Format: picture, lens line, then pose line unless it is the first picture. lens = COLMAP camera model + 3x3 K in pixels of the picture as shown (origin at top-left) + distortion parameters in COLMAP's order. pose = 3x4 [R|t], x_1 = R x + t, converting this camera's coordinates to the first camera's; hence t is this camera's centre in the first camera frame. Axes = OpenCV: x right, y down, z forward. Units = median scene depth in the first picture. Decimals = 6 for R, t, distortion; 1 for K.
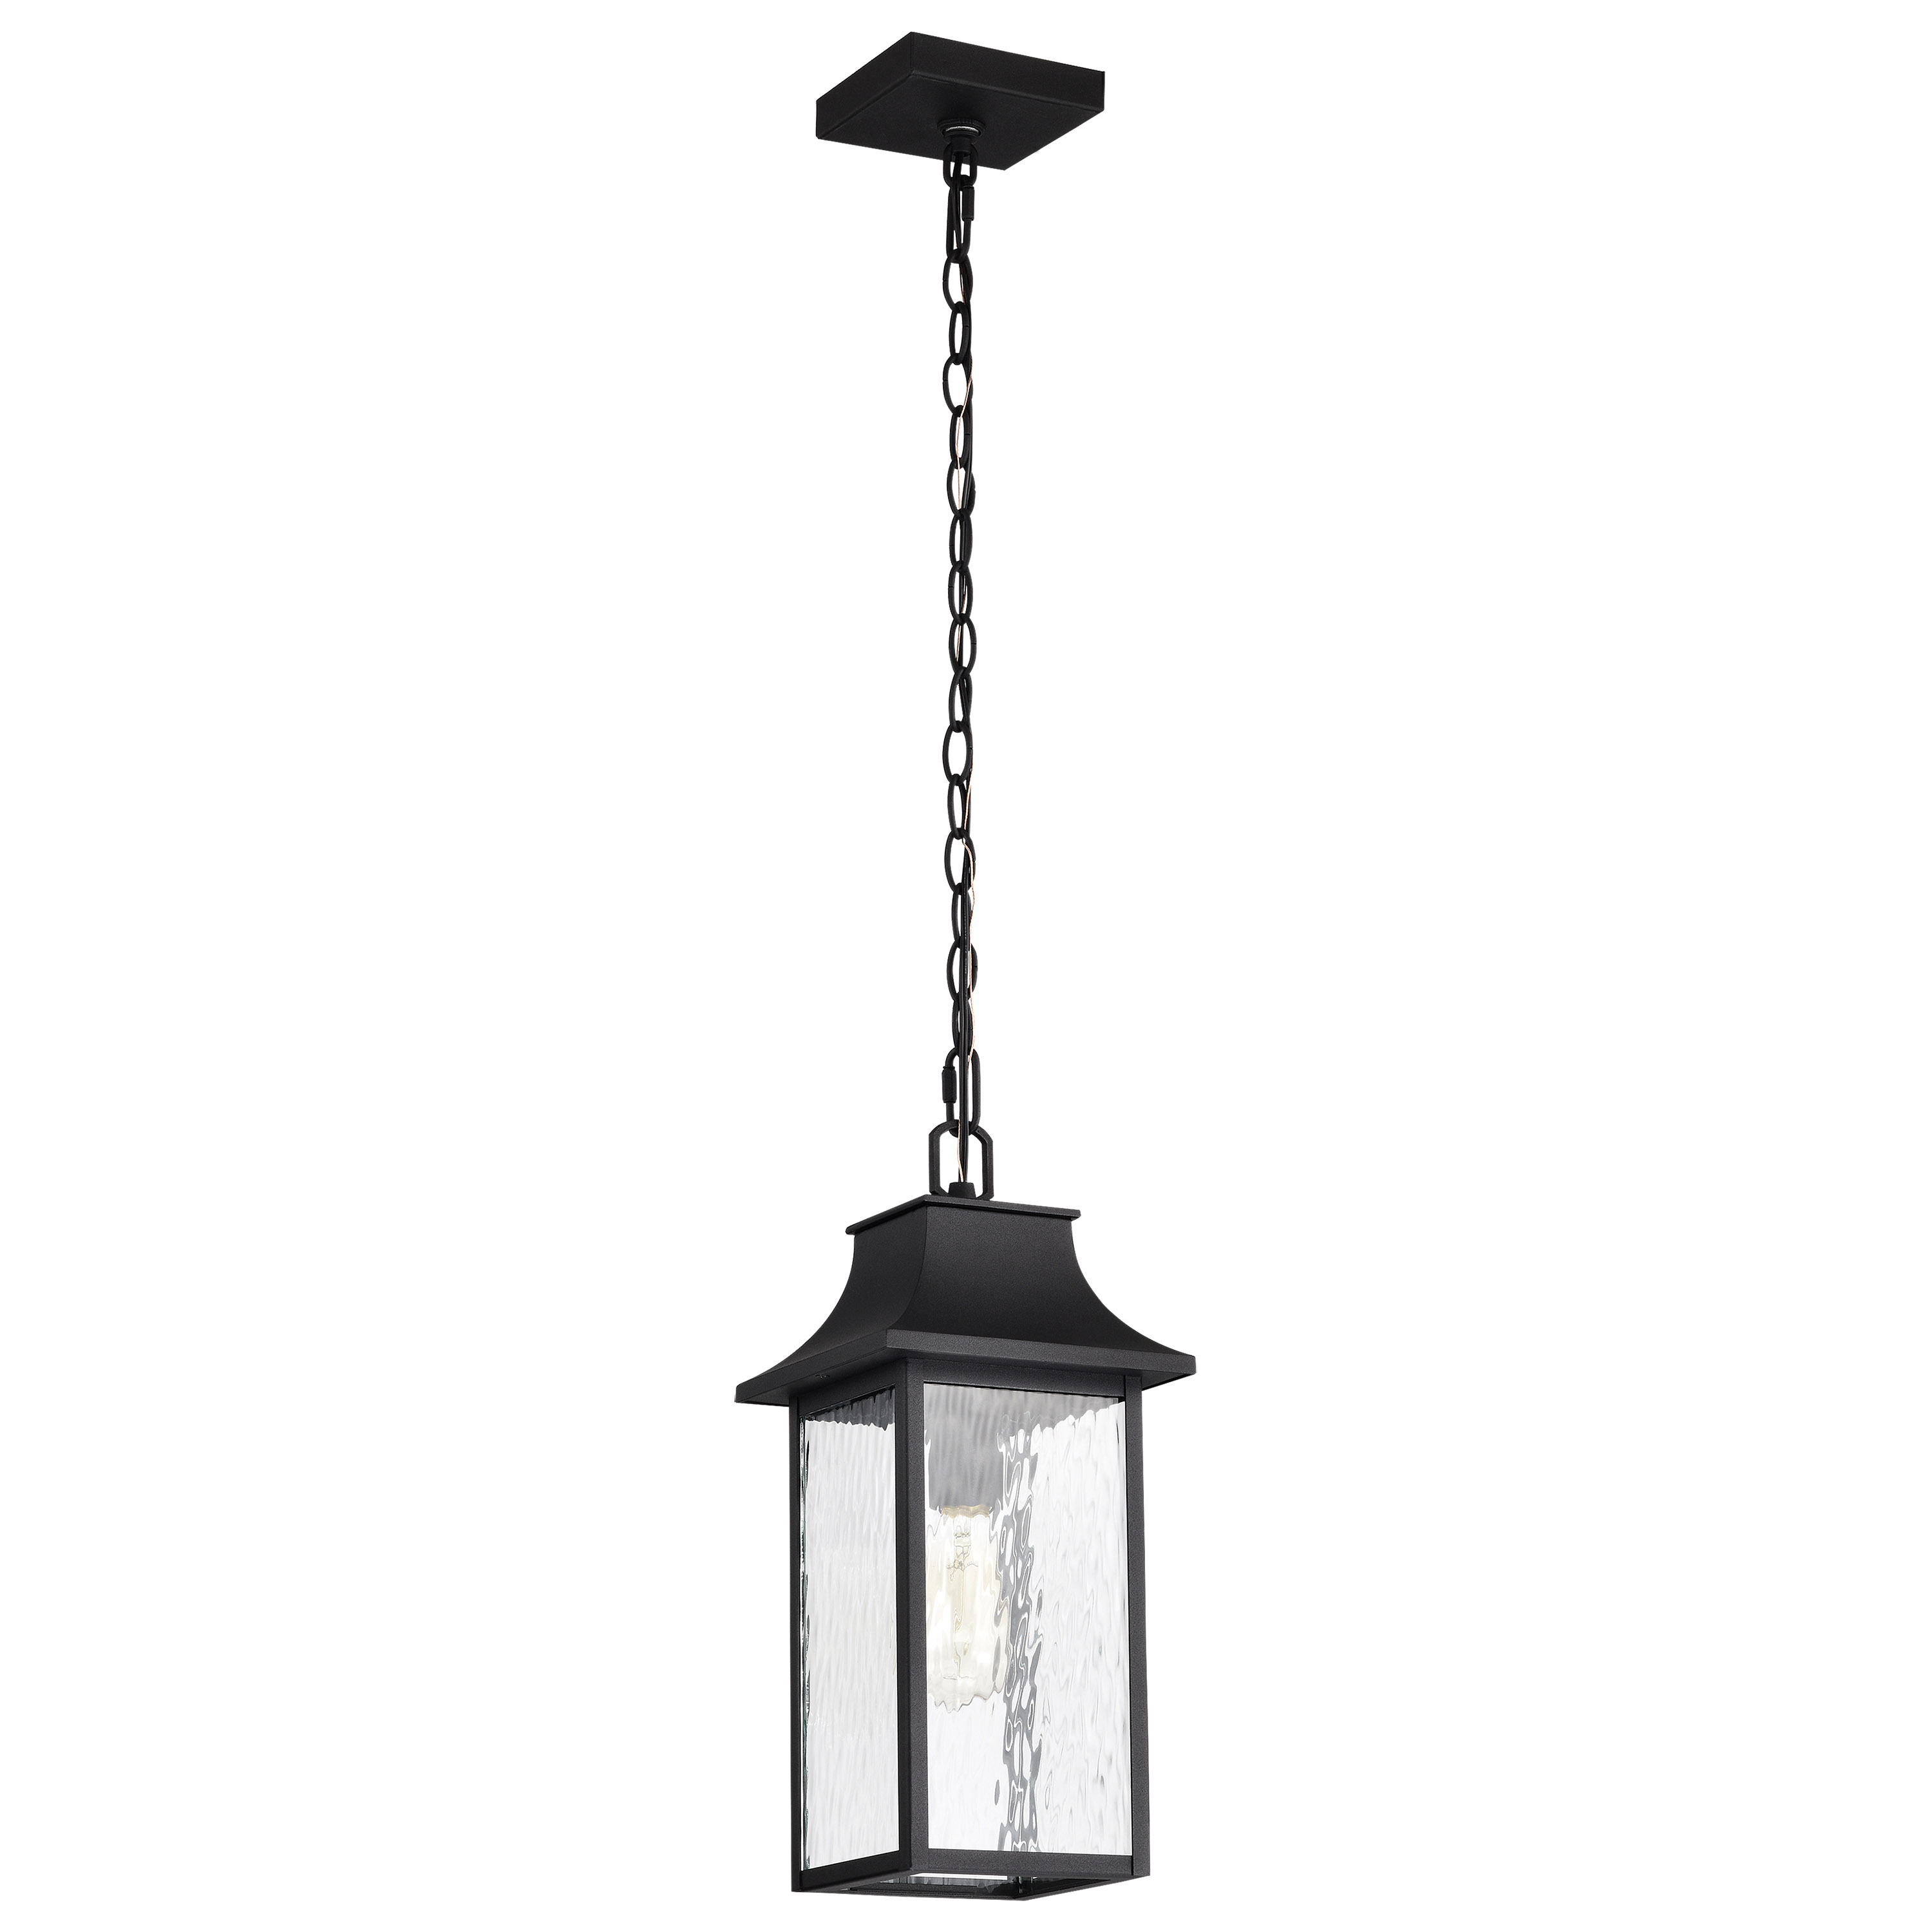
lens RADIAL K [[5651.0, 0, 966.0], [0, 5651.0, 966.0], [0, 0, 1]] dist [-0.526275, -0.002951]
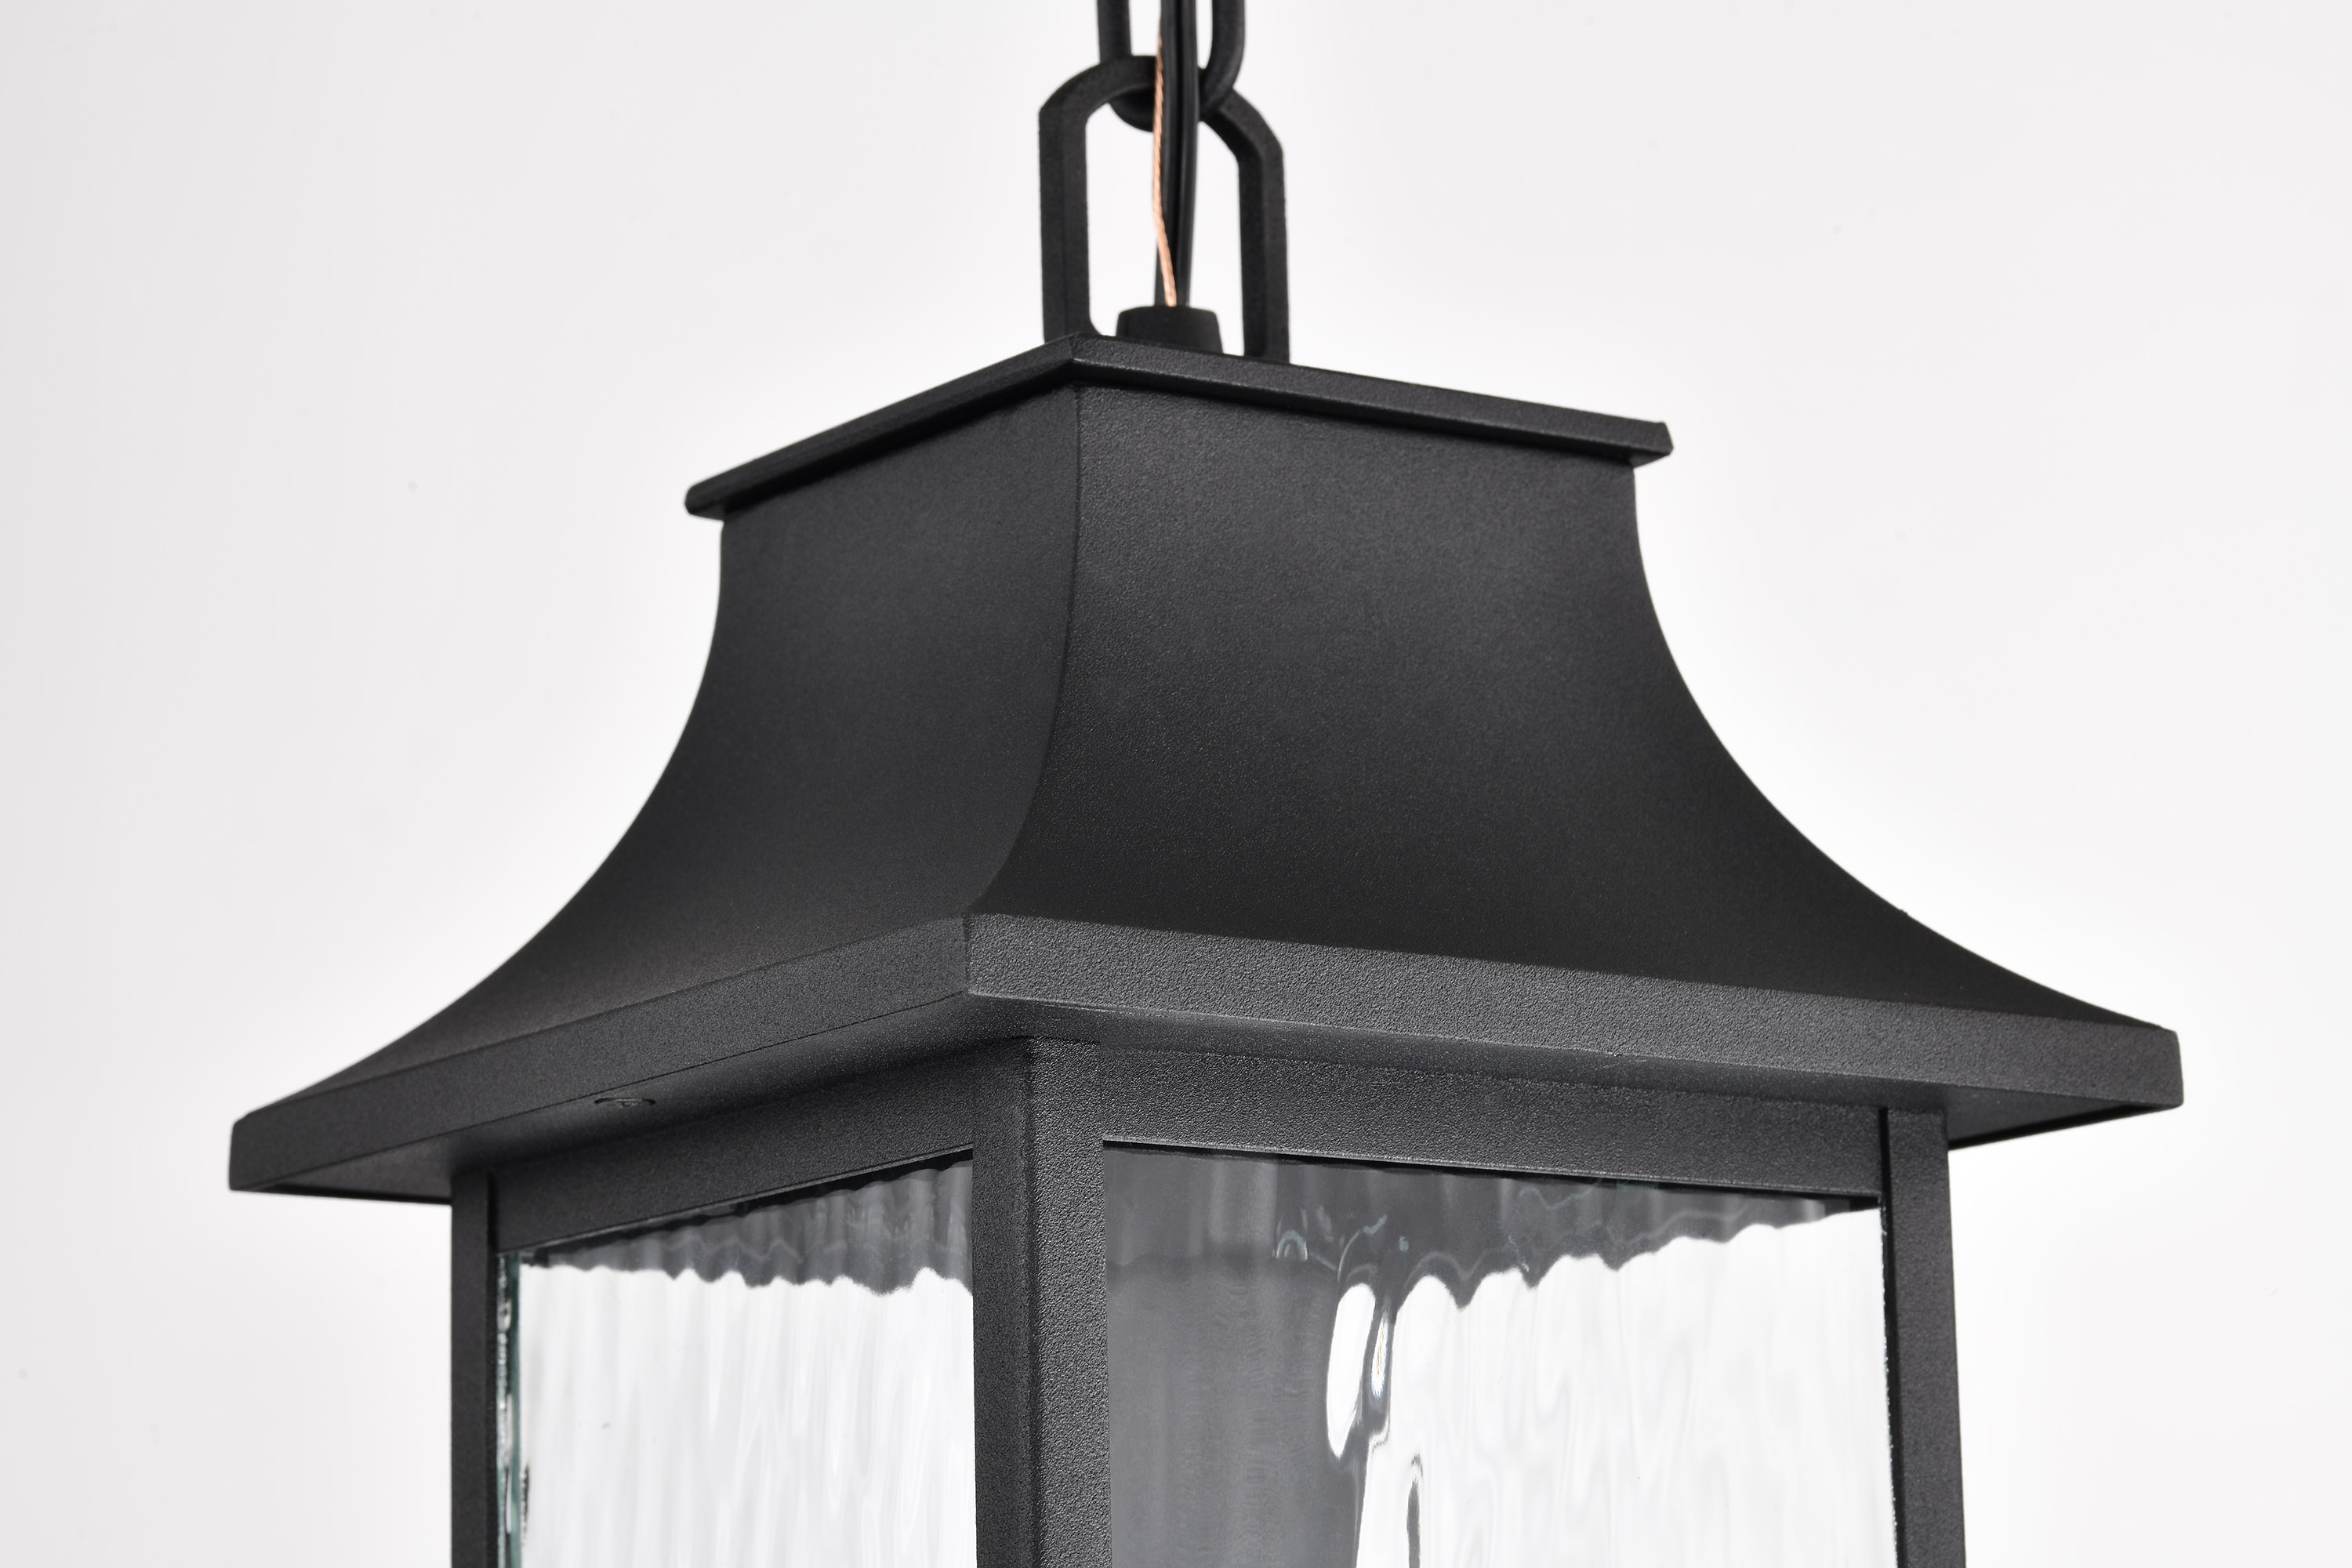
lens RADIAL K [[6970.1, 0, 1176.0], [0, 6970.1, 784.0], [0, 0, 1]] dist [-0.078141, 0.037975]
pose [[0.992145, 0.011329, 0.124576, -0.038774], [-0.018801, 0.998083, 0.058966, 0.041490], [-0.123669, -0.060845, 0.990456, 0.702134]]
